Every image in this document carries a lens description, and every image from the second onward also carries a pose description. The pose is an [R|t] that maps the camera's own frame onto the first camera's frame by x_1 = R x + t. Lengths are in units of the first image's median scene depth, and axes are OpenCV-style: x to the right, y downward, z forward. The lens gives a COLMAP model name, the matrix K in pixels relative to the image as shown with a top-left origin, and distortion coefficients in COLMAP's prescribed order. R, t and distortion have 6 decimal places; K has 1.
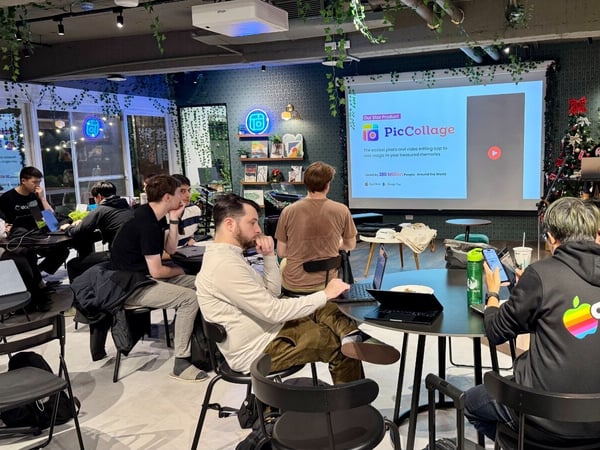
lens RADIAL K [[561.0, 0, 374.4], [0, 561.0, 233.9], [0, 0, 1]] dist [0.053087, -0.012598]
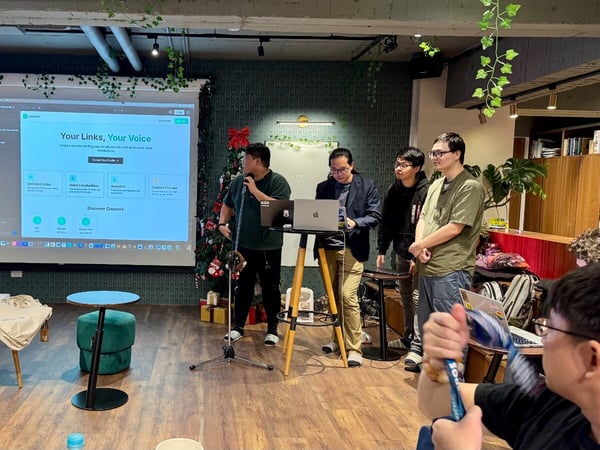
lens RADIAL K [[557.4, 0, 202.5], [0, 557.4, 228.6], [0, 0, 1]] dist [0.159684, -0.252067]
pose [[0.938111, 0.022631, 0.345595, 0.038797], [0.002426, 0.997409, -0.071900, -0.039373], [-0.346327, 0.068288, 0.935625, 0.270212]]
